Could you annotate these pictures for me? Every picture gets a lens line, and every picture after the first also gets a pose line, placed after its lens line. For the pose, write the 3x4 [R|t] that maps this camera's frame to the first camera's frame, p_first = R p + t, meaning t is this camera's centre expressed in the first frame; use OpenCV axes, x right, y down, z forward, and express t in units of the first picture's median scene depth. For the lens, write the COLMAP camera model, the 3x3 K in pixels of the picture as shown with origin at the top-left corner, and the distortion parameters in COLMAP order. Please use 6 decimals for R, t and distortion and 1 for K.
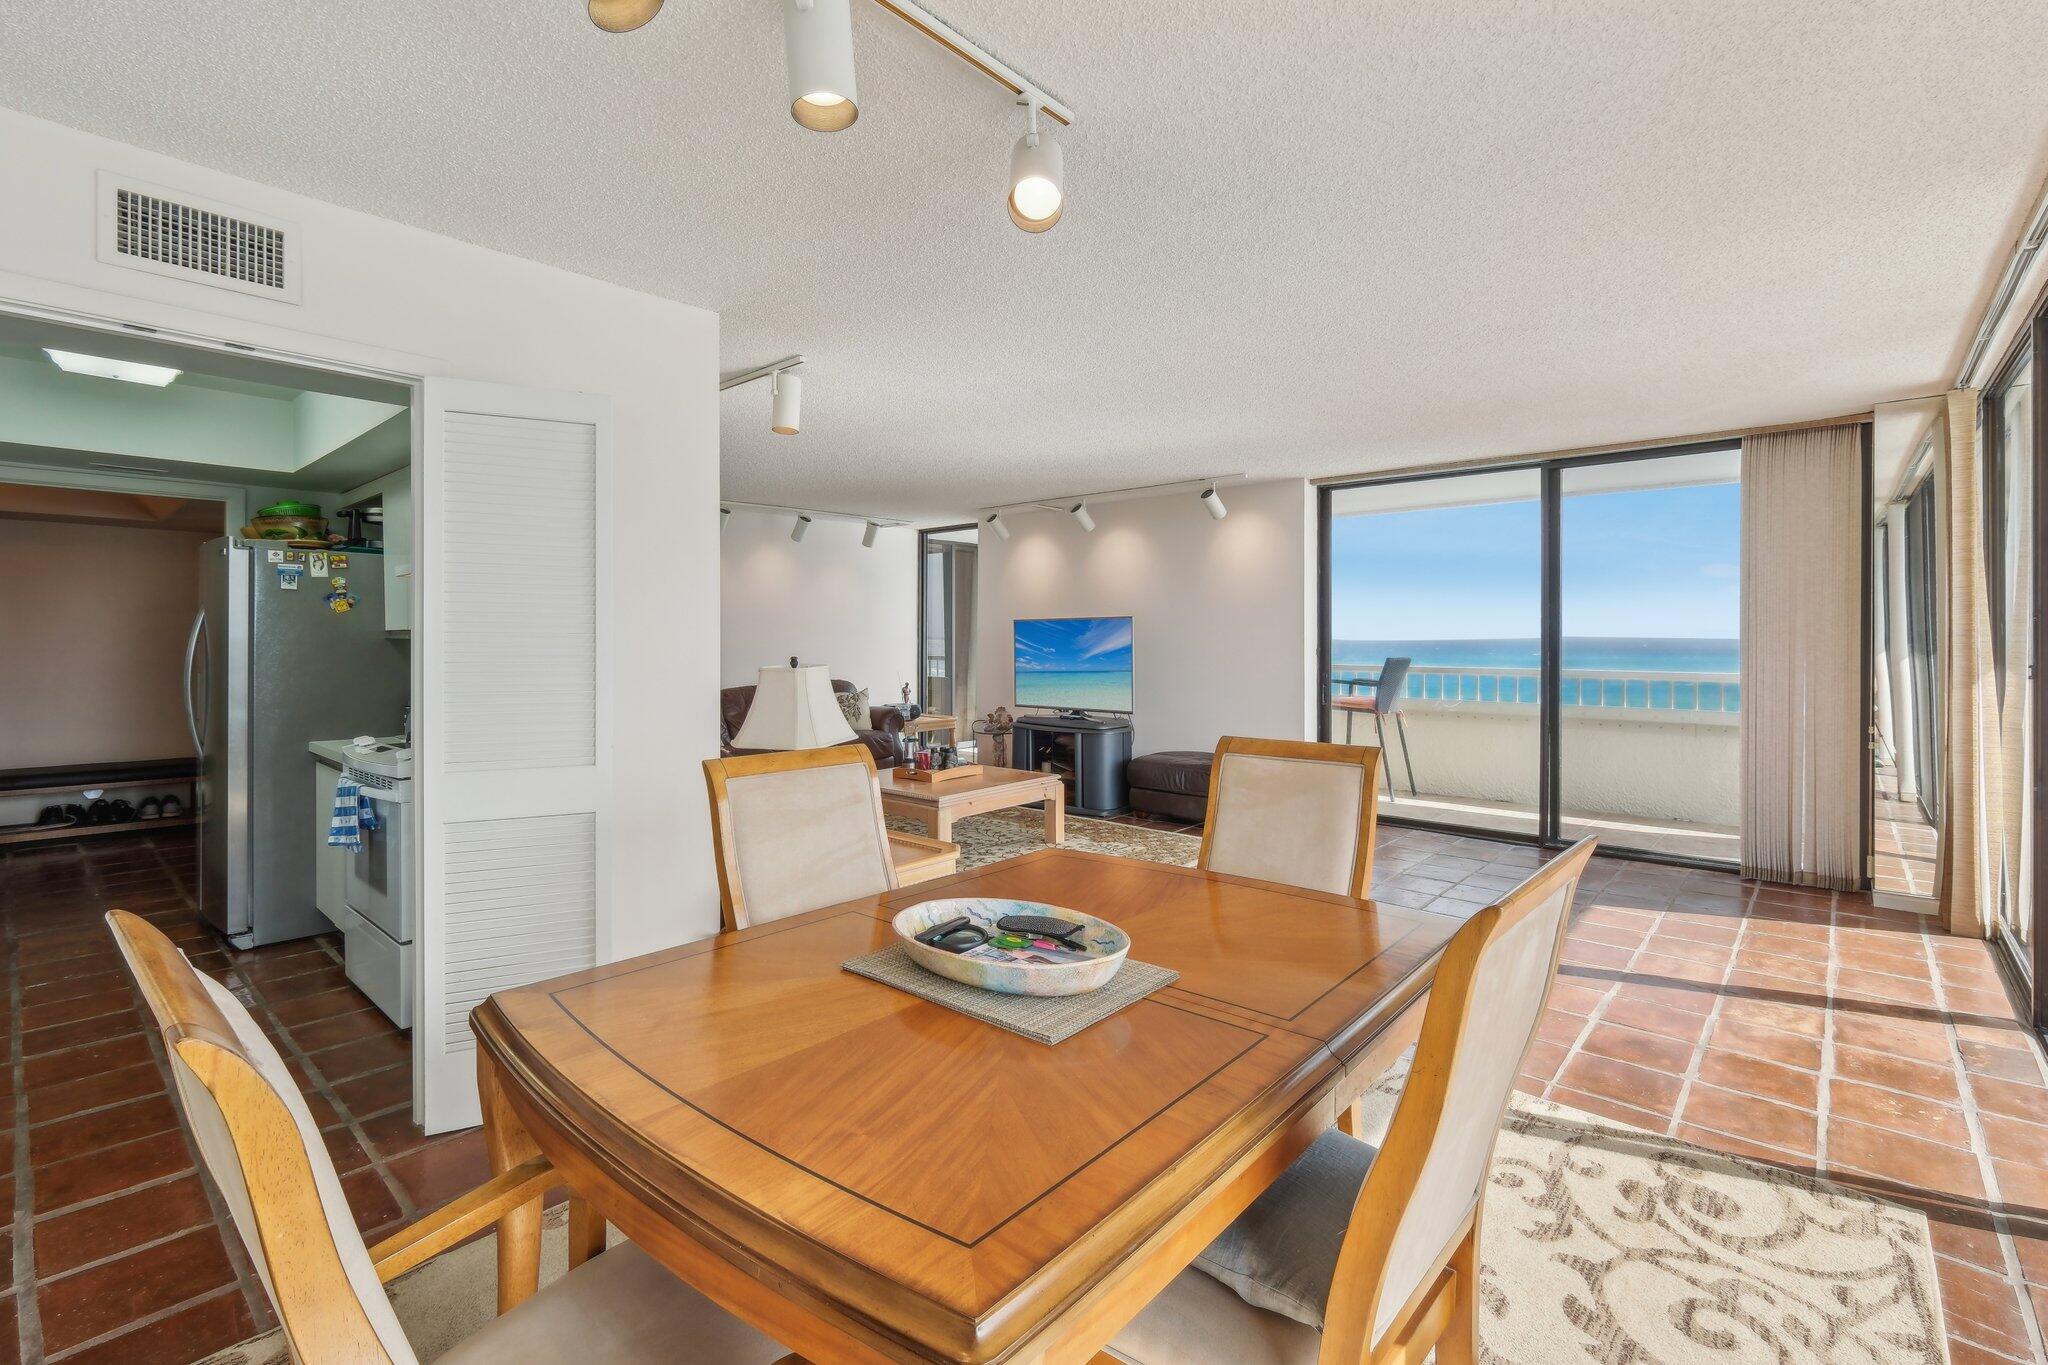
lens RADIAL K [[915.2, 0, 1021.0], [0, 915.2, 646.7], [0, 0, 1]] dist [-0.002971, -0.000756]
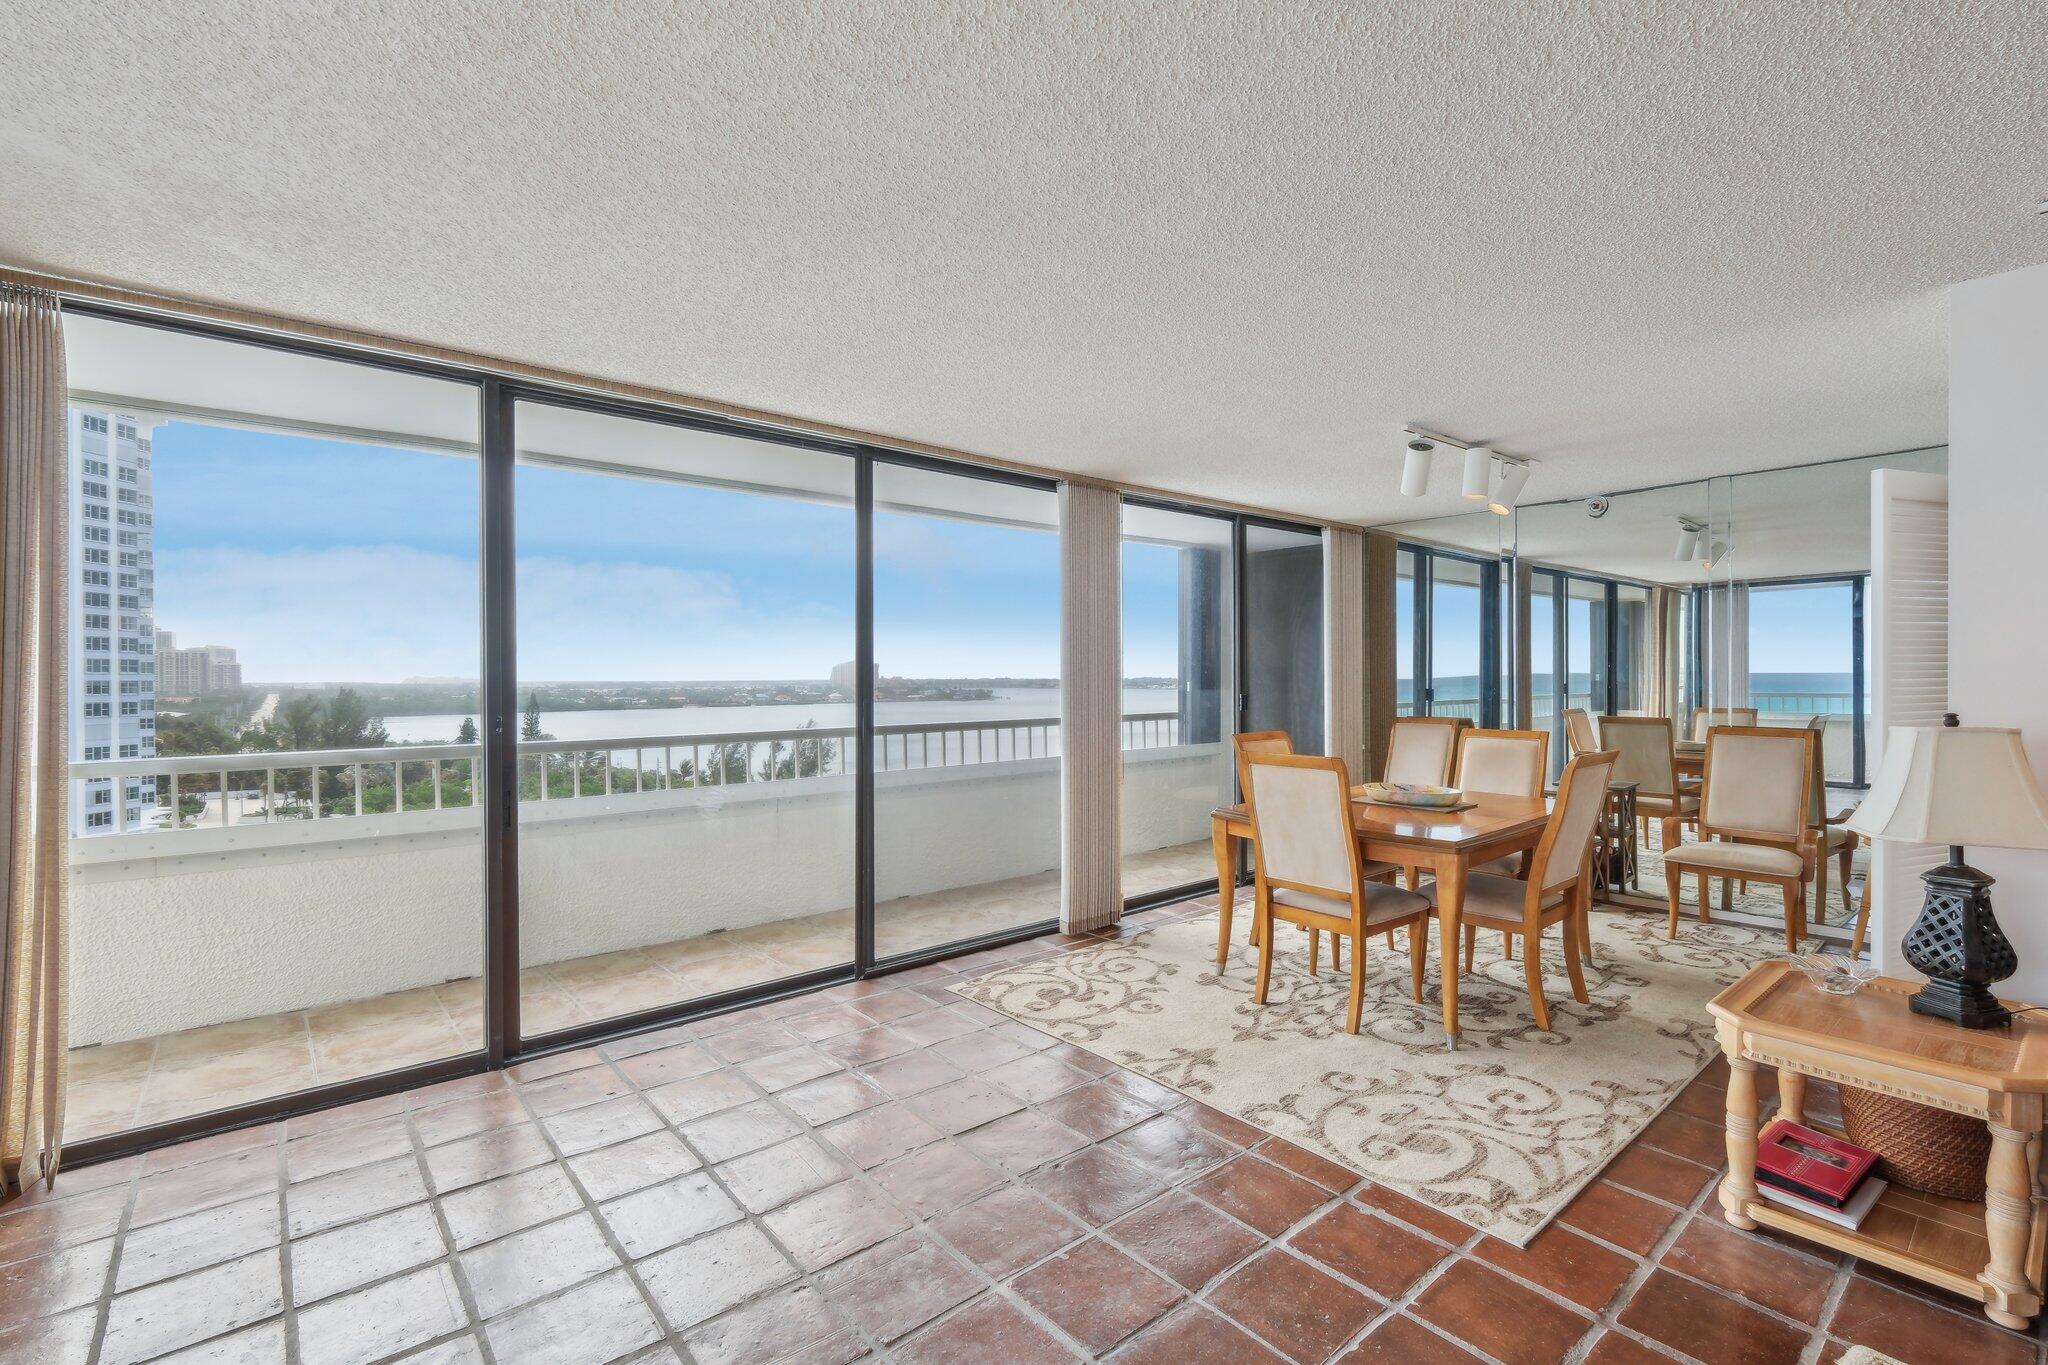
lens RADIAL K [[915.3, 0, 1017.7], [0, 915.3, 683.6], [0, 0, 1]] dist [-0.000001, 0.000751]
pose [[-0.989546, 0.004705, 0.144143, 0.207089], [0.007342, 0.999815, 0.017769, -0.017038], [-0.144033, 0.018641, -0.989397, 1.055273]]
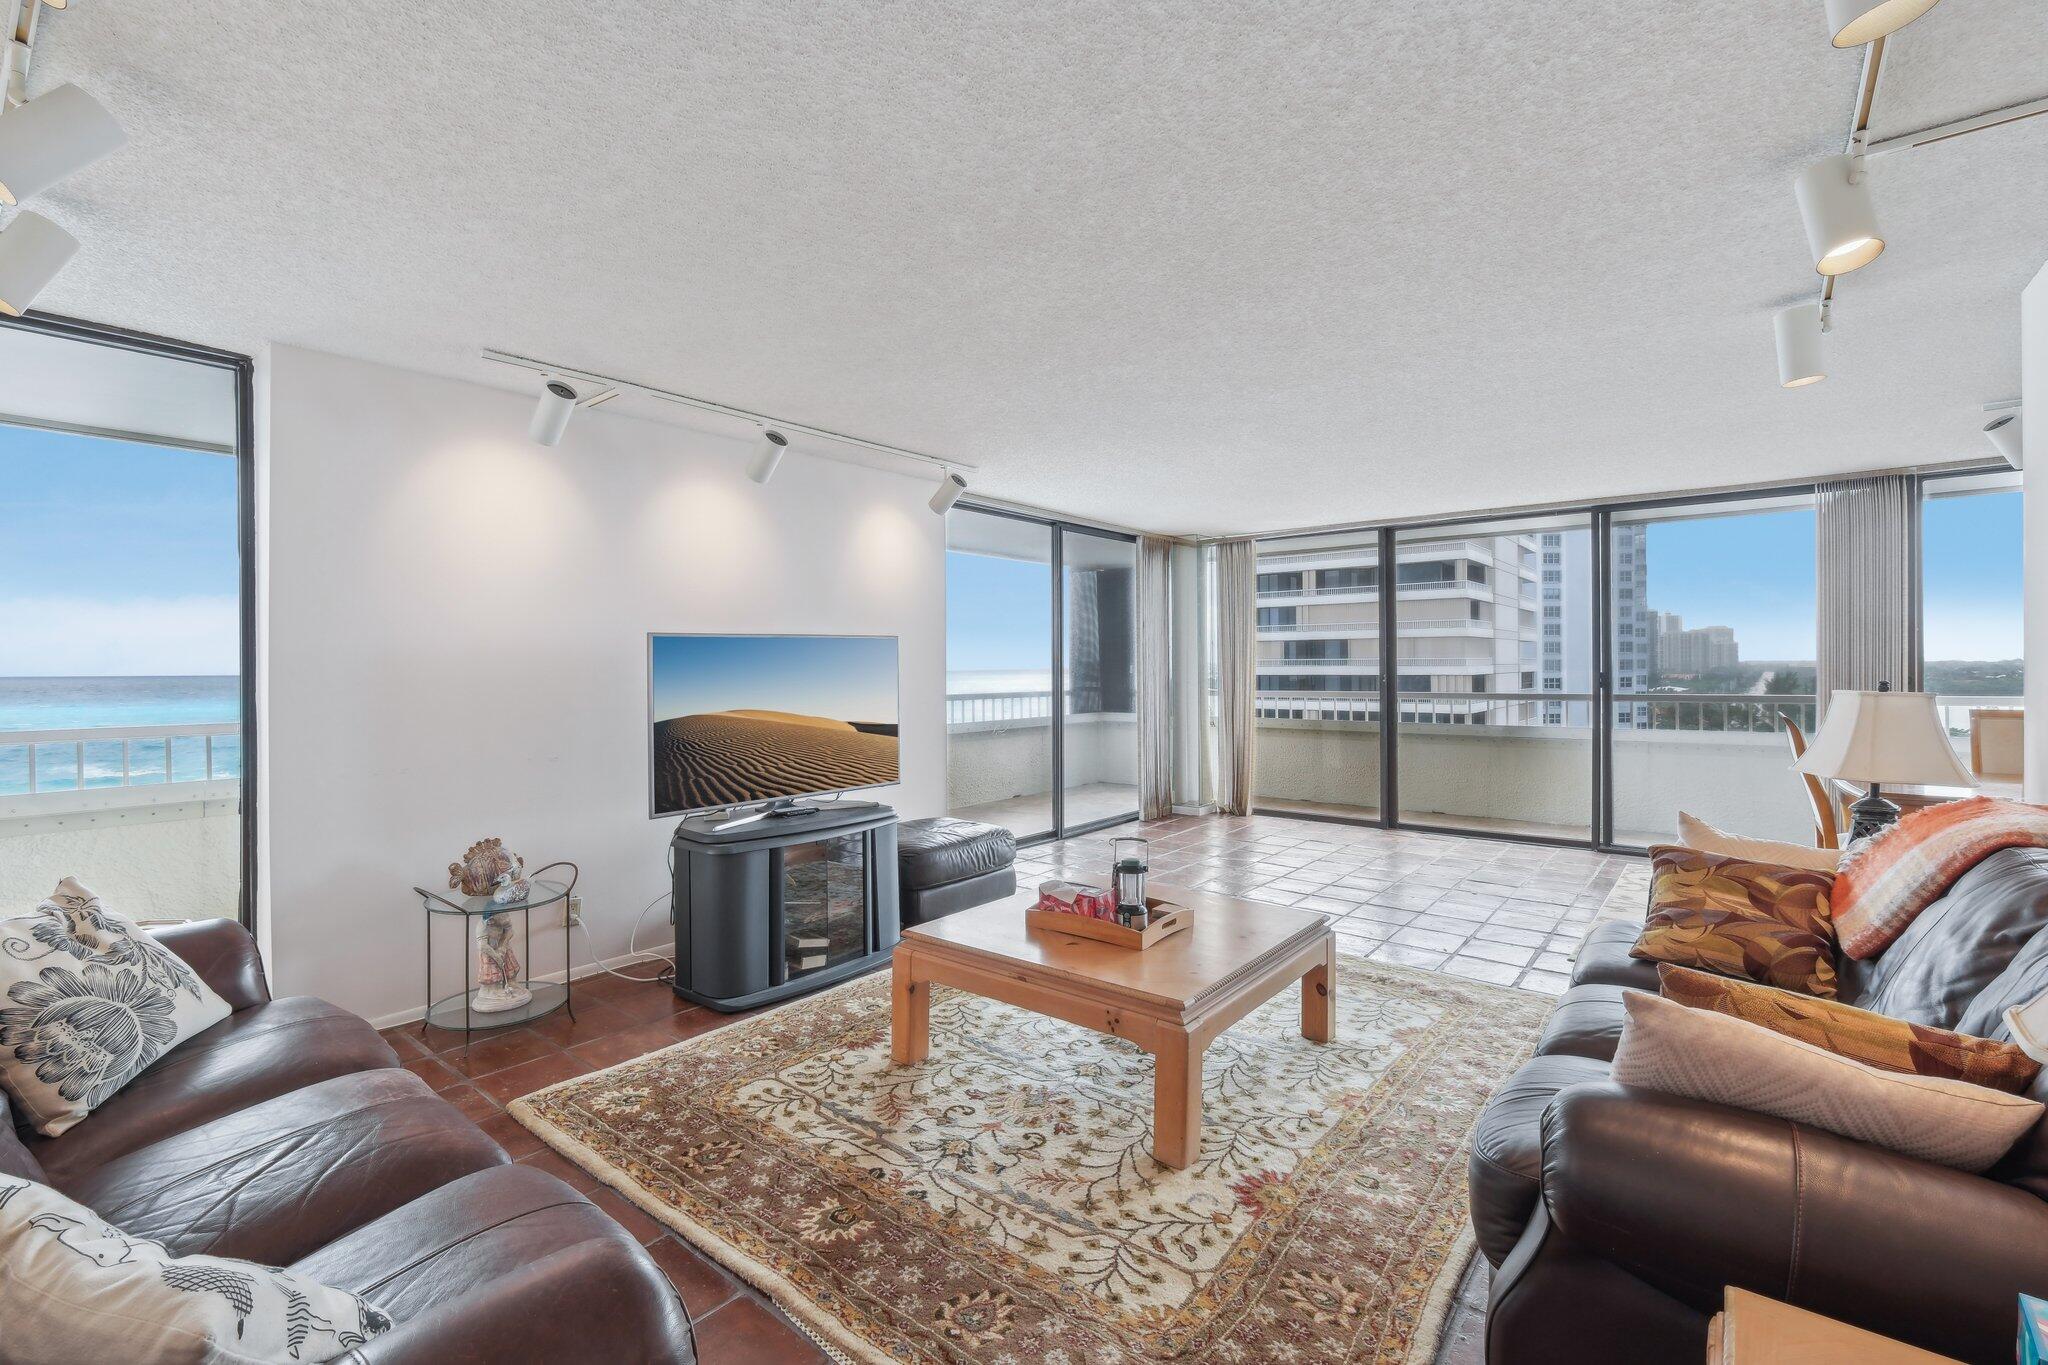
lens RADIAL K [[908.3, 0, 1024.1], [0, 908.3, 660.5], [0, 0, 1]] dist [-0.001089, 0.000263]
pose [[-0.053549, 0.006939, 0.998541, -0.635410], [0.019886, 0.999785, -0.005881, -0.011542], [-0.998367, 0.019542, -0.053675, 1.108384]]
